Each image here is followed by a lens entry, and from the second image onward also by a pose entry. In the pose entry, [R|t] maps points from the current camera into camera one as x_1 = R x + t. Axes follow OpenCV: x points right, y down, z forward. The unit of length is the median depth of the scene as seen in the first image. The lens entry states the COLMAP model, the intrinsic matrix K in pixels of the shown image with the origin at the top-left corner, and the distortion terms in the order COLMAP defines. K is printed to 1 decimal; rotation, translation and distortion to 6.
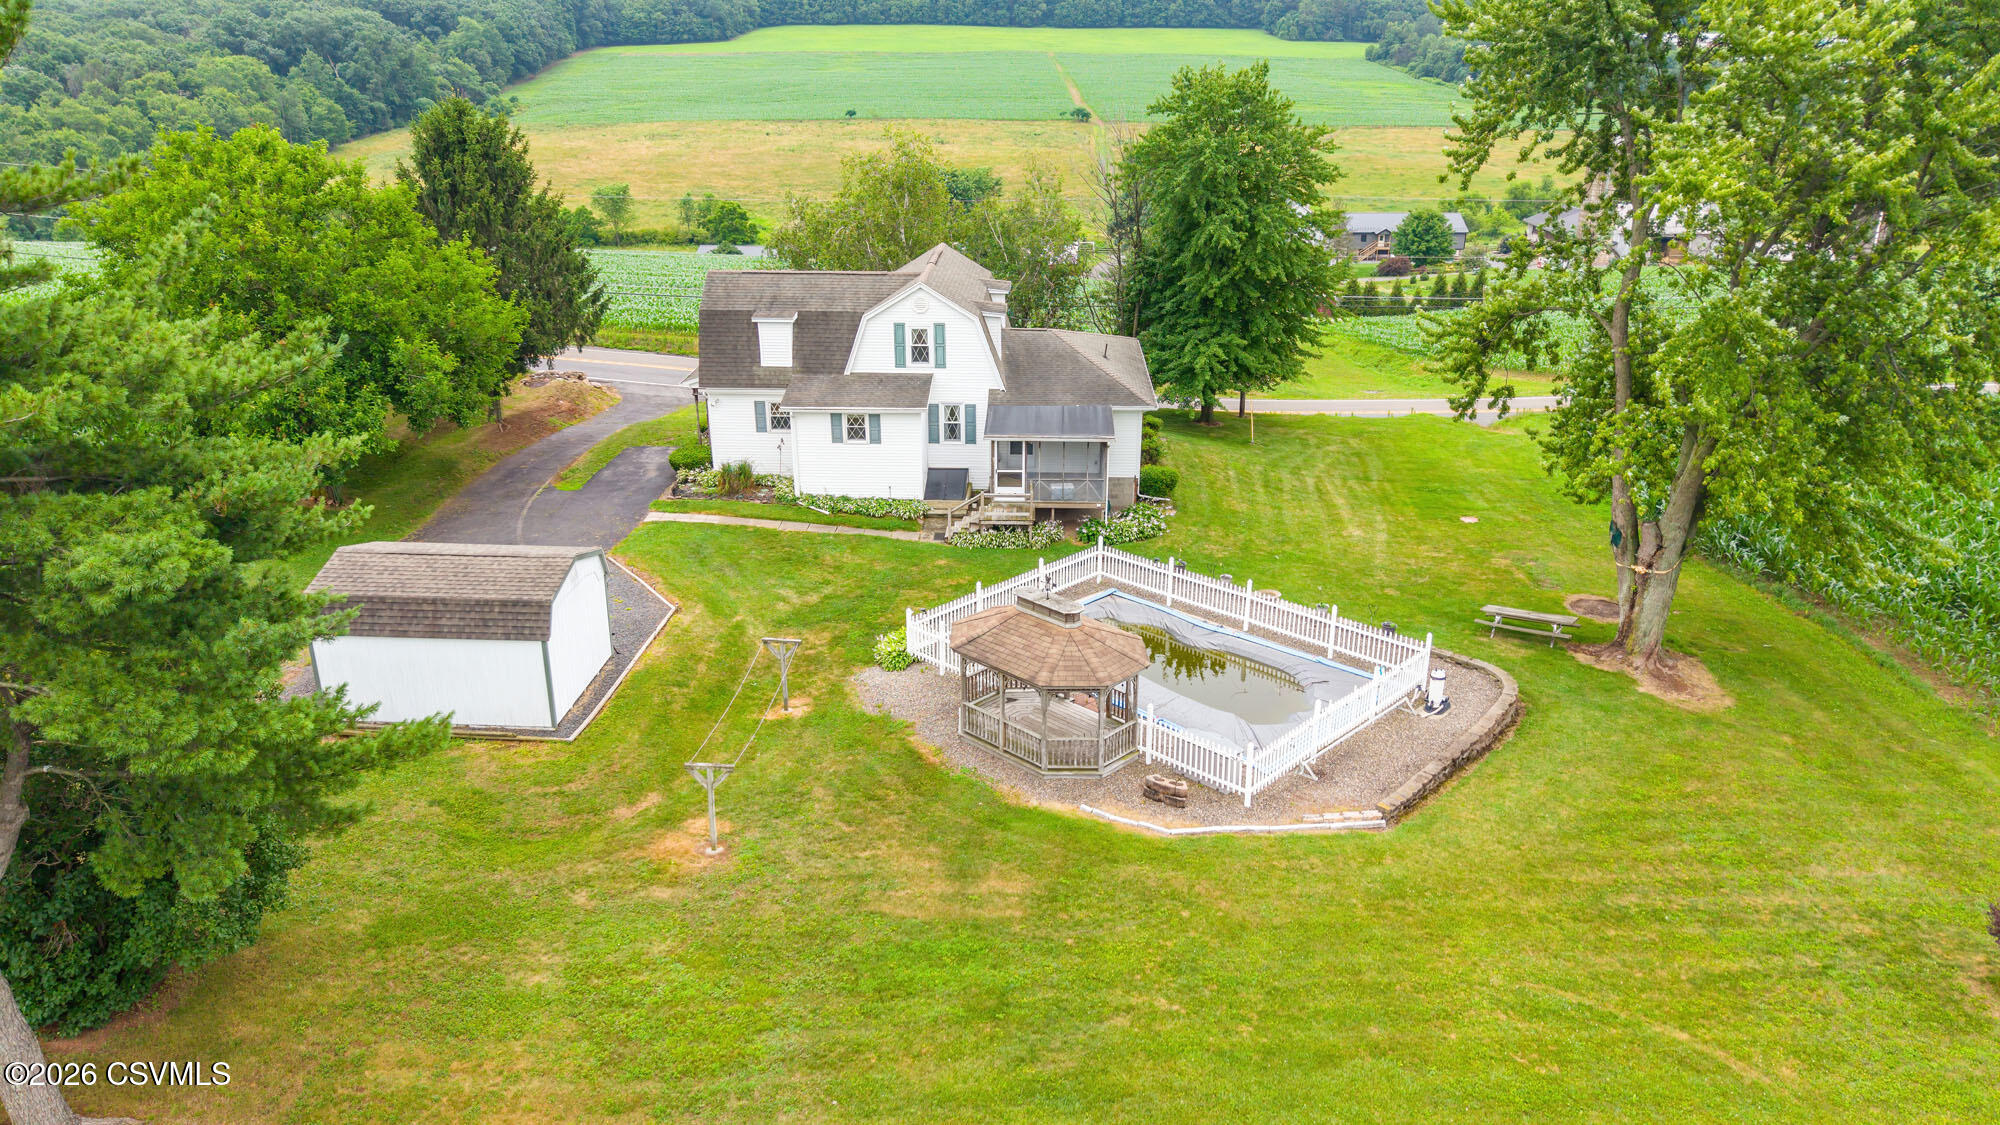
lens RADIAL K [[1336.9, 0, 1000.0], [0, 1336.9, 562.5], [0, 0, 1]] dist [0.034079, -0.043625]
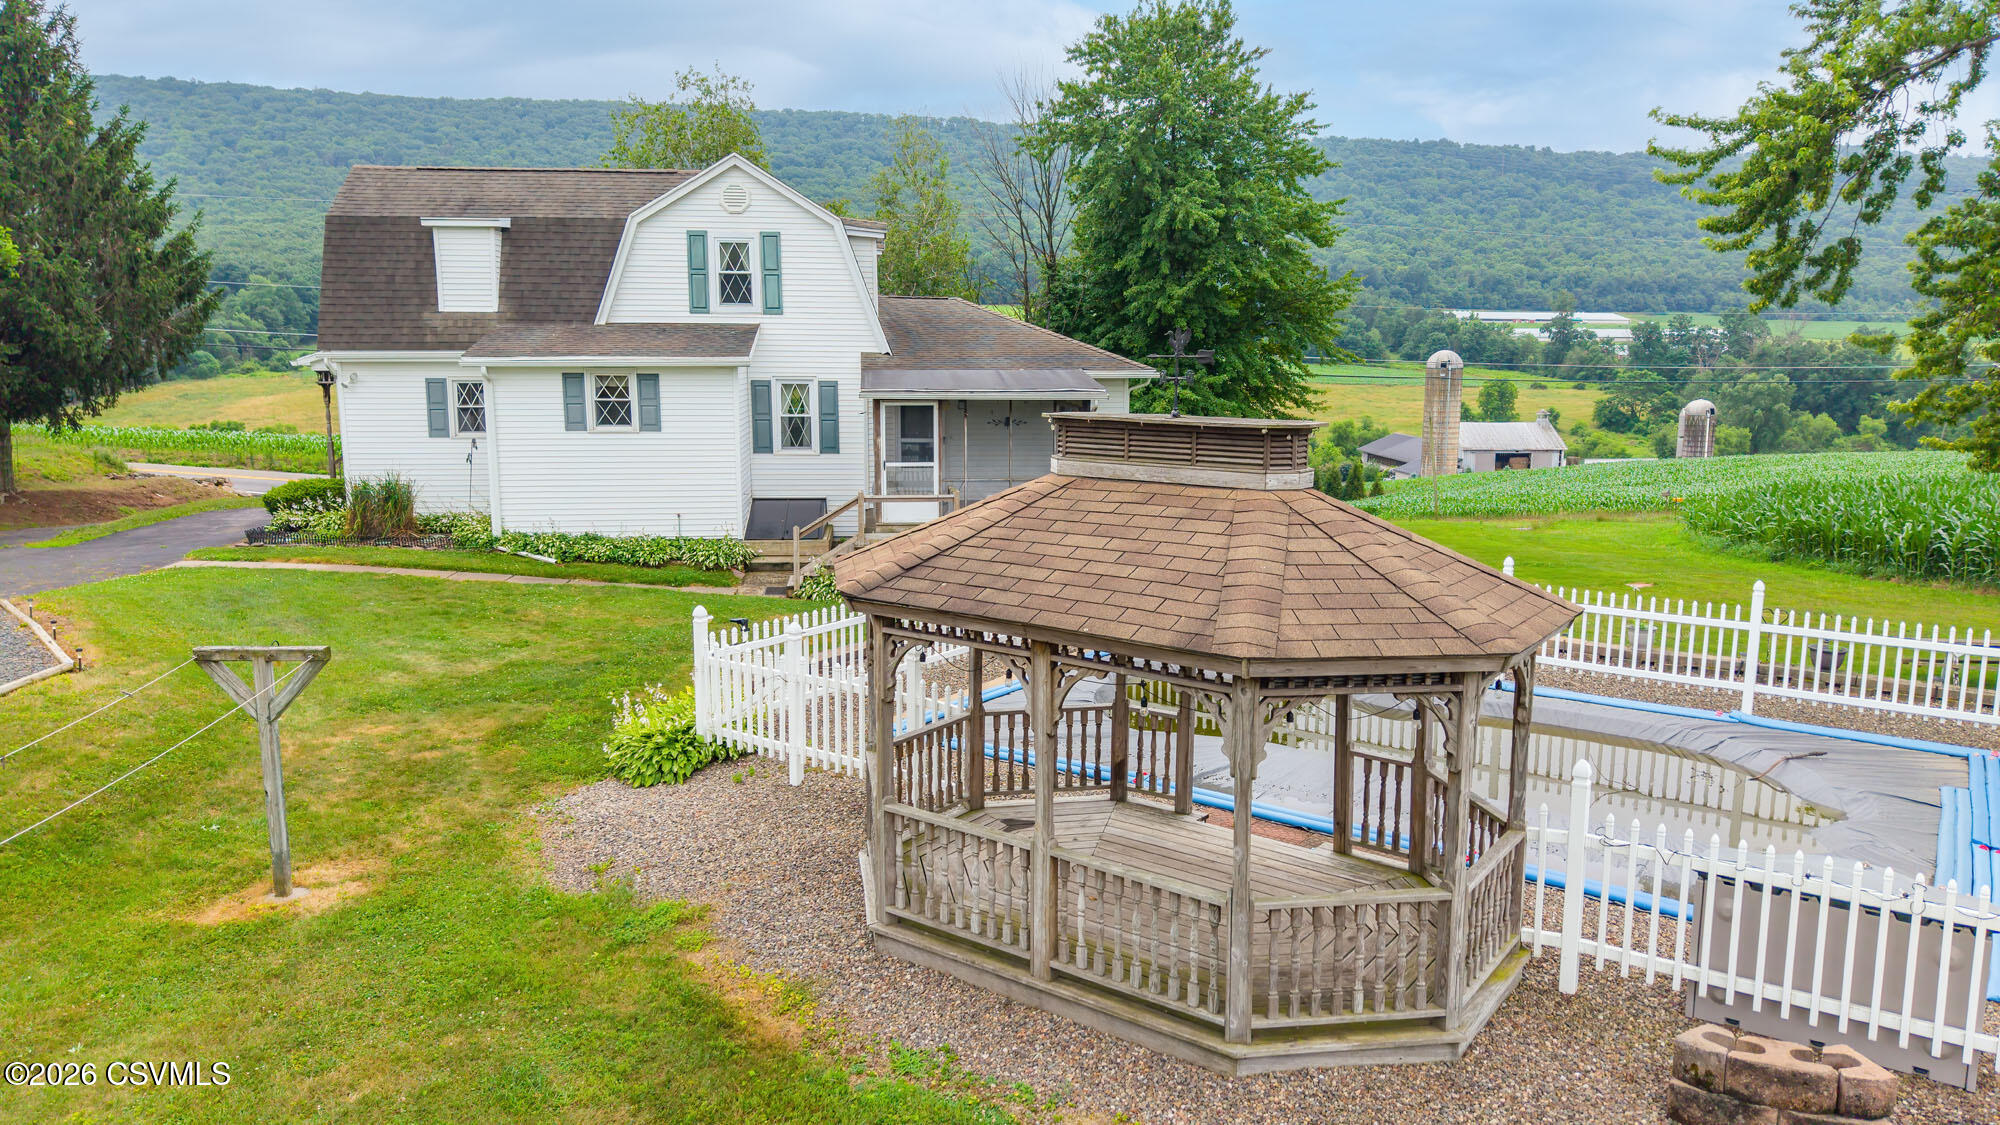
lens RADIAL K [[1345.0, 0, 1004.7], [0, 1345.0, 560.8], [0, 0, 1]] dist [-0.003669, 0.002121]
pose [[0.990793, -0.017708, 0.134222, -0.025773], [0.044496, 0.978925, -0.199313, 0.072861], [-0.127864, 0.203450, 0.970700, 0.466879]]
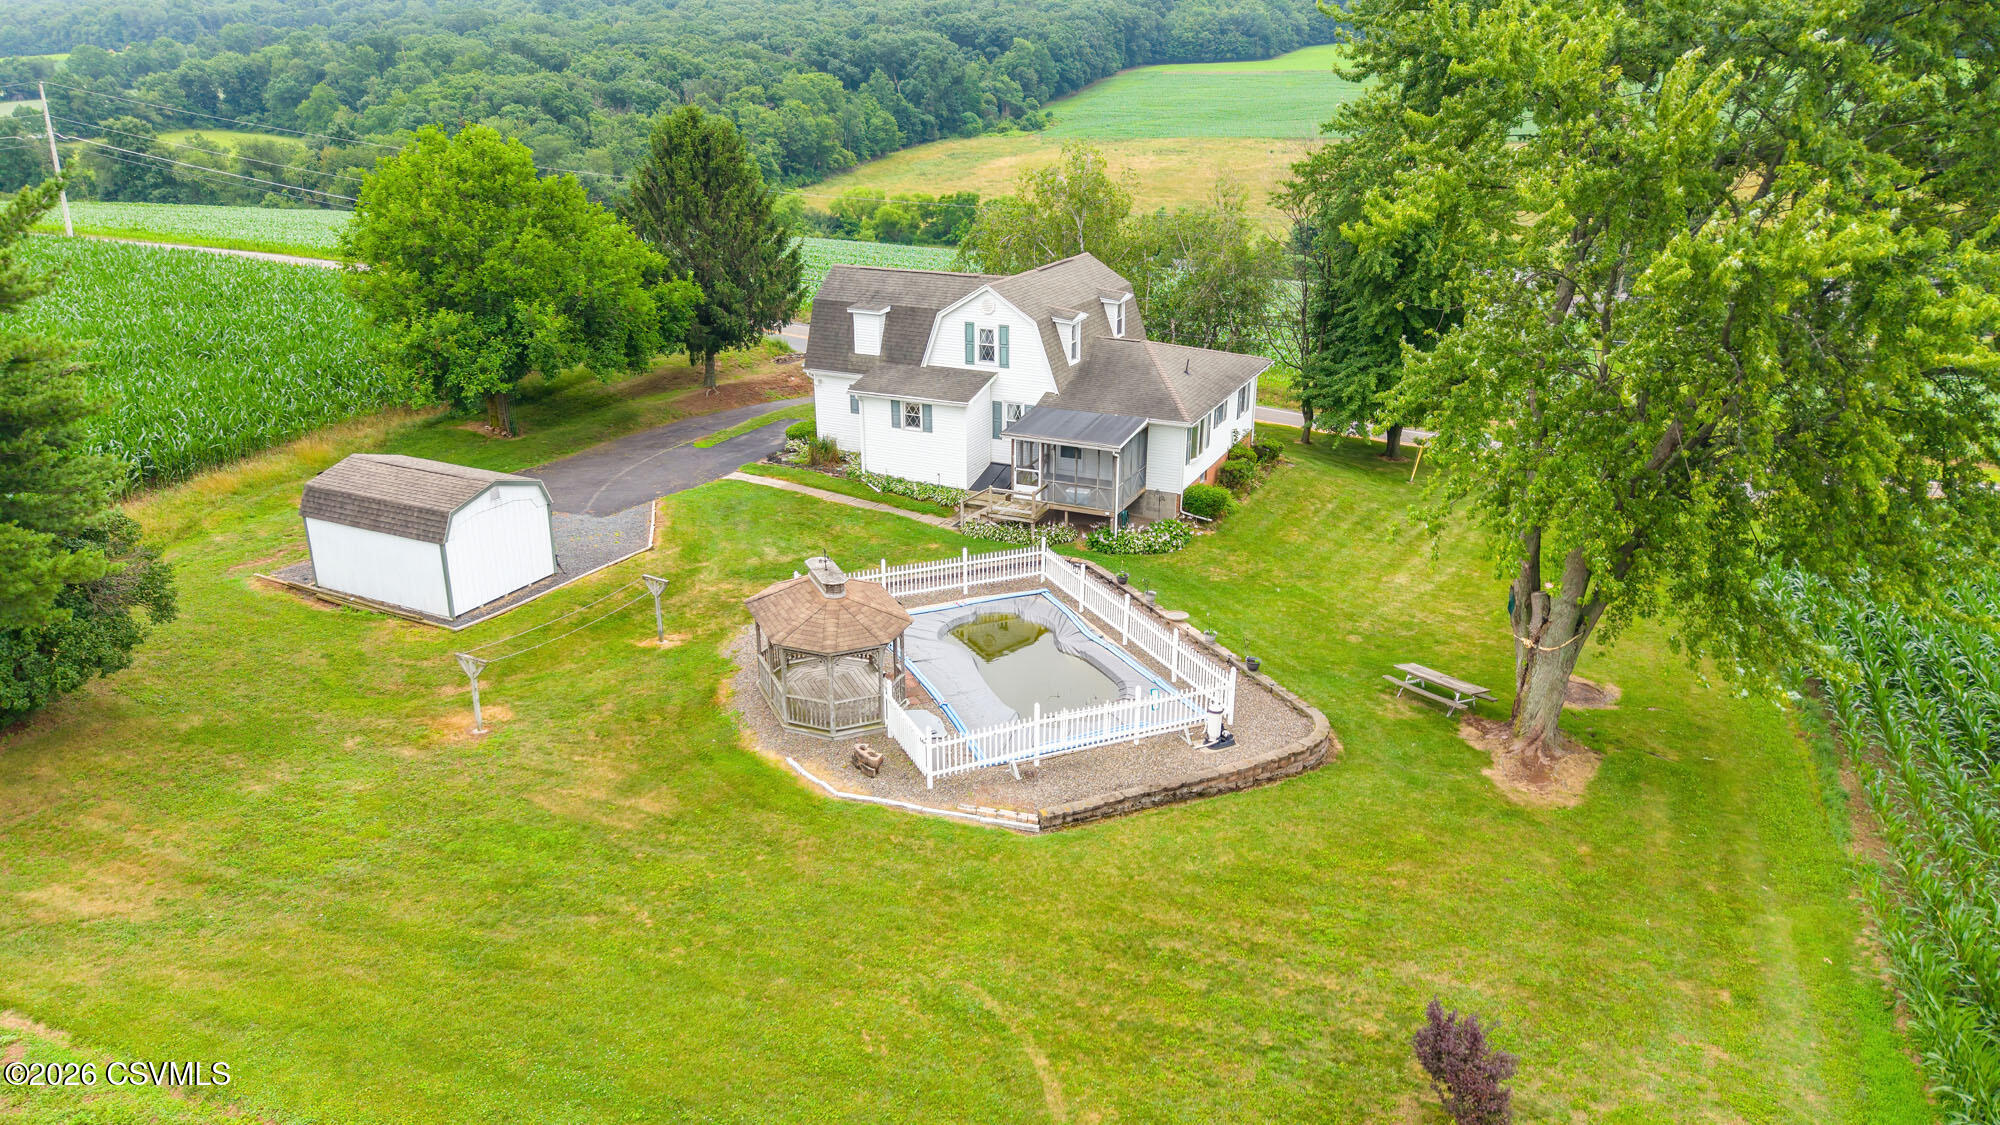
lens RADIAL K [[1336.9, 0, 1000.0], [0, 1336.9, 562.5], [0, 0, 1]] dist [0.034079, -0.043625]
pose [[0.922562, 0.135699, -0.361199, 0.355340], [-0.140019, 0.990045, 0.014317, -0.008832], [0.359546, 0.037366, 0.932379, 0.026842]]
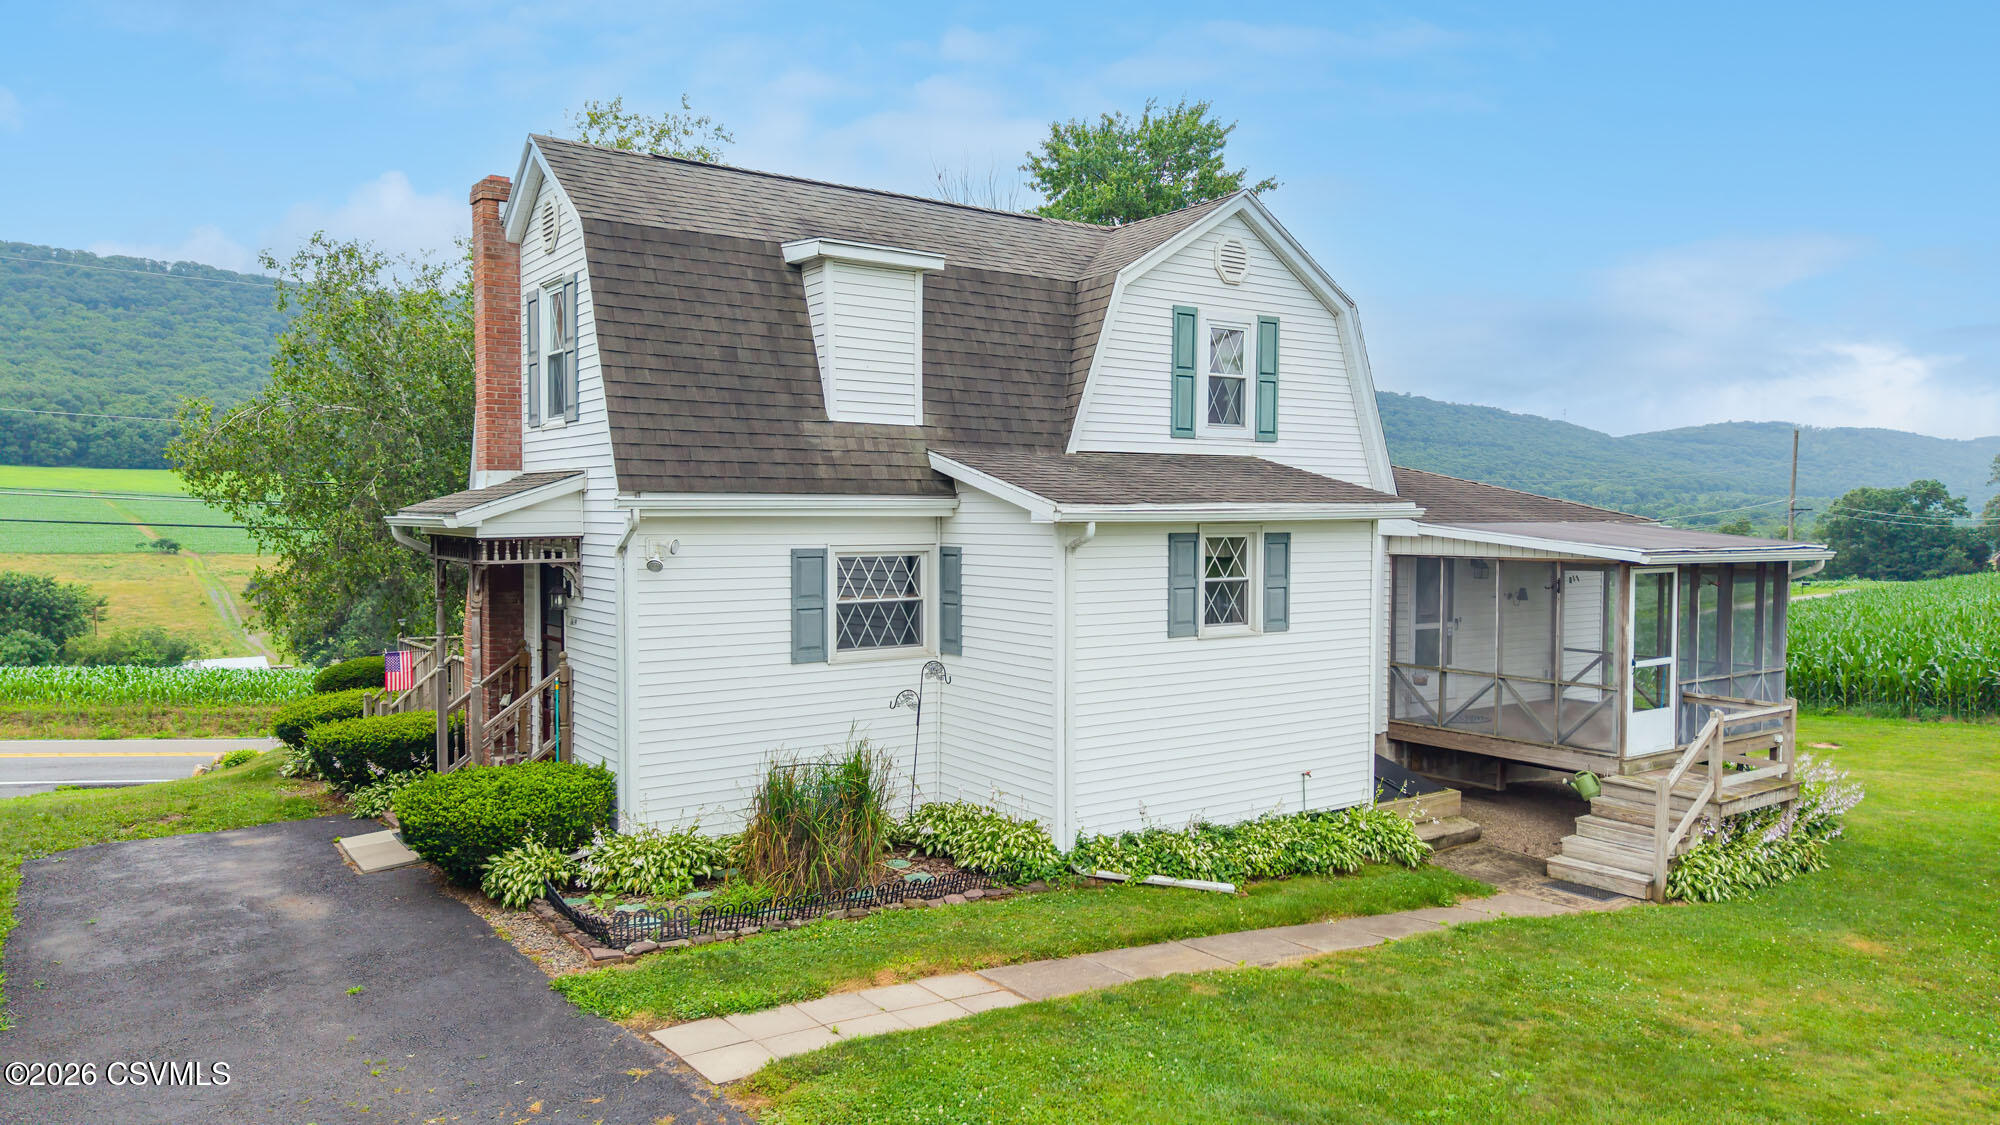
lens RADIAL K [[1326.1, 0, 1000.0], [0, 1326.1, 562.5], [0, 0, 1]] dist [0.109767, -0.131775]
pose [[0.796034, -0.021700, 0.604862, -0.322759], [0.217067, 0.943112, -0.251838, -0.040100], [-0.564988, 0.331767, 0.755460, 0.787232]]
